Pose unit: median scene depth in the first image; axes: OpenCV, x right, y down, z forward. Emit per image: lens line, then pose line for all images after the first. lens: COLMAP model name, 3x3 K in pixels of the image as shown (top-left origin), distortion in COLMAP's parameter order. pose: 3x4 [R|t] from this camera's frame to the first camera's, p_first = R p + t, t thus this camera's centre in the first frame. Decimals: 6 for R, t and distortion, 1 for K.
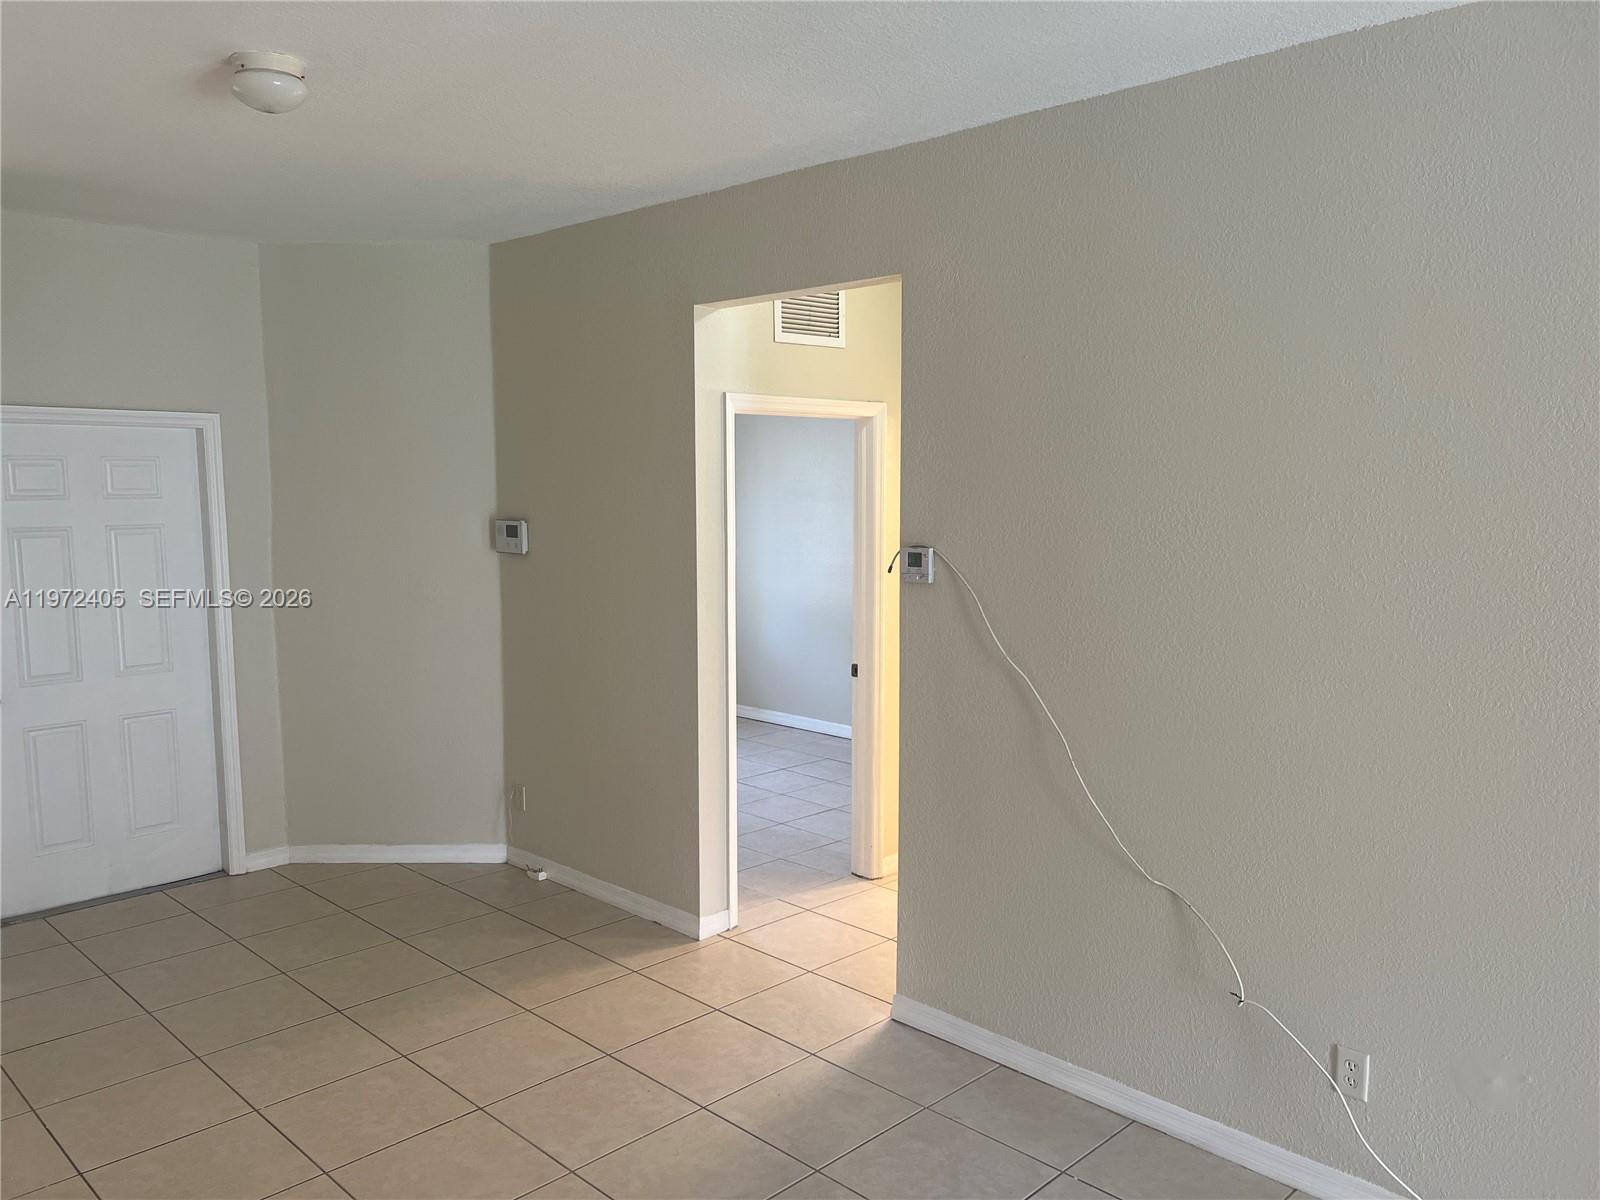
lens RADIAL K [[1205.7, 0, 744.1], [0, 1205.7, 608.6], [0, 0, 1]] dist [0.045808, -0.050664]
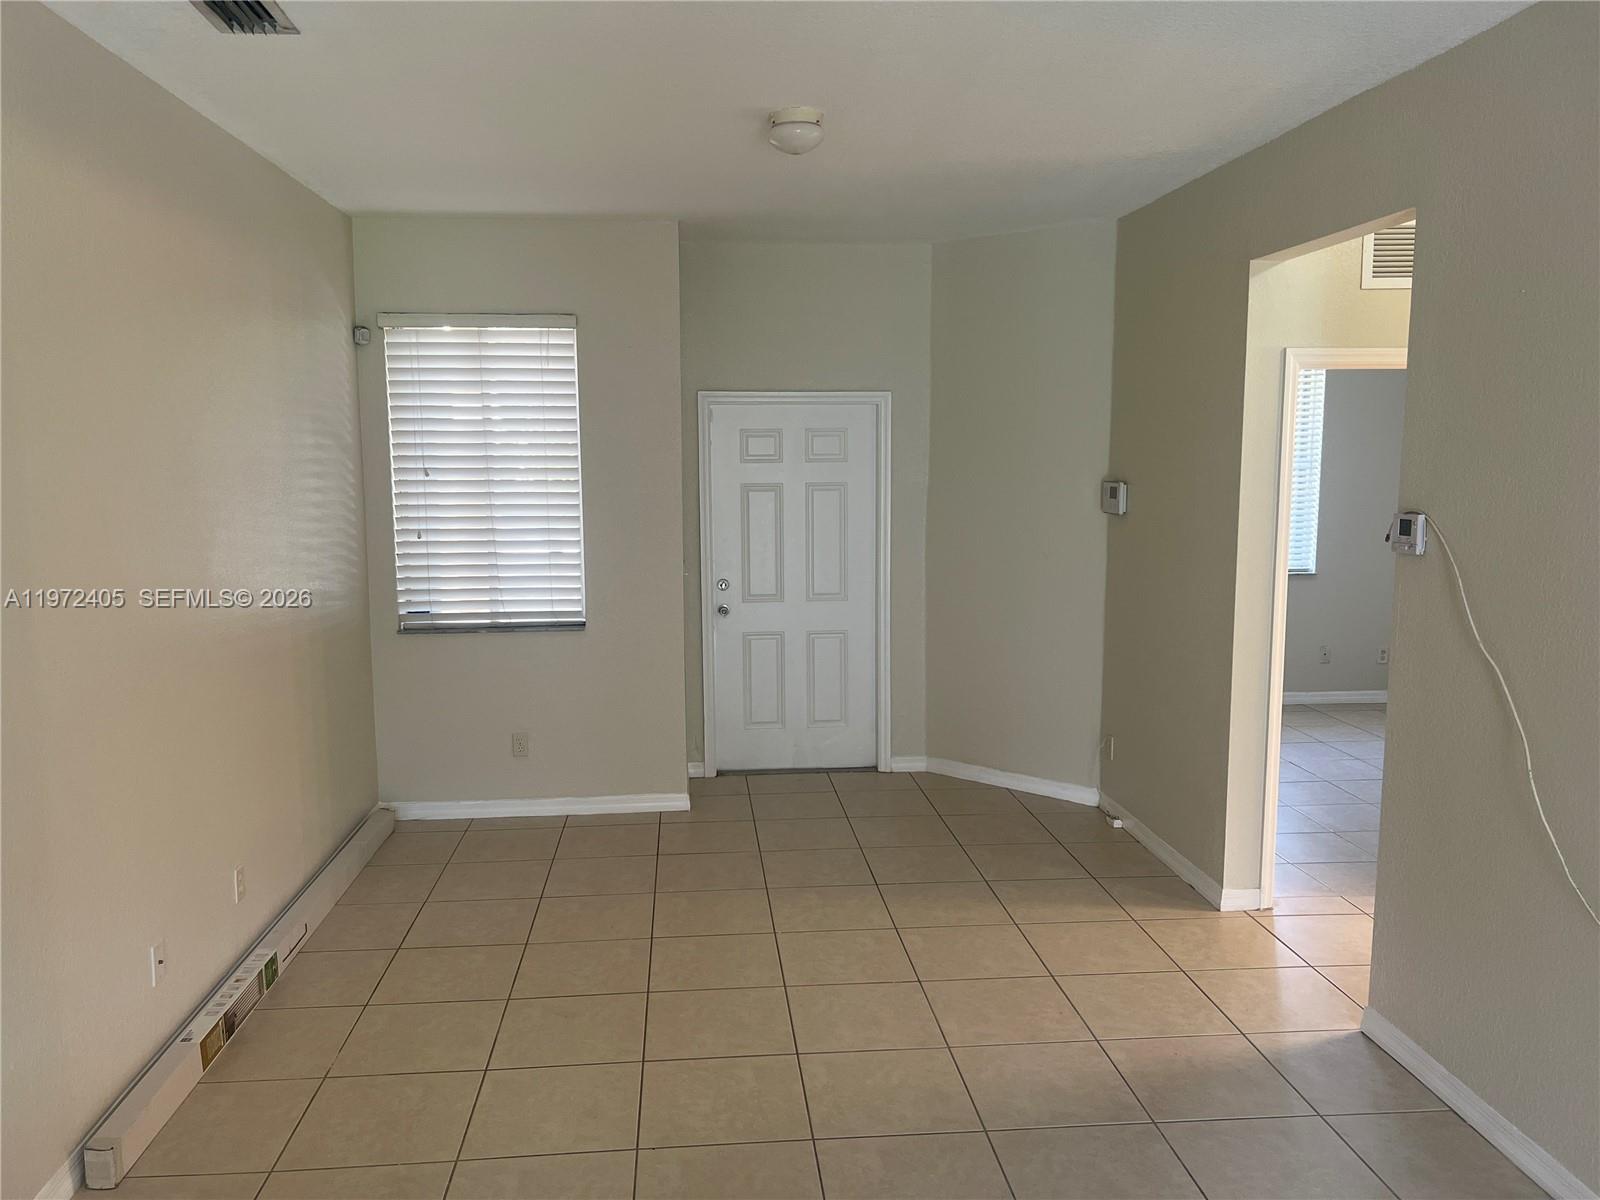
lens RADIAL K [[1205.7, 0, 795.4], [0, 1205.7, 601.1], [0, 0, 1]] dist [0.045808, -0.050664]
pose [[0.765069, 0.076397, -0.639400, 0.302015], [-0.064800, 0.997031, 0.041591, 0.004444], [0.640679, 0.009613, 0.767749, 0.018031]]
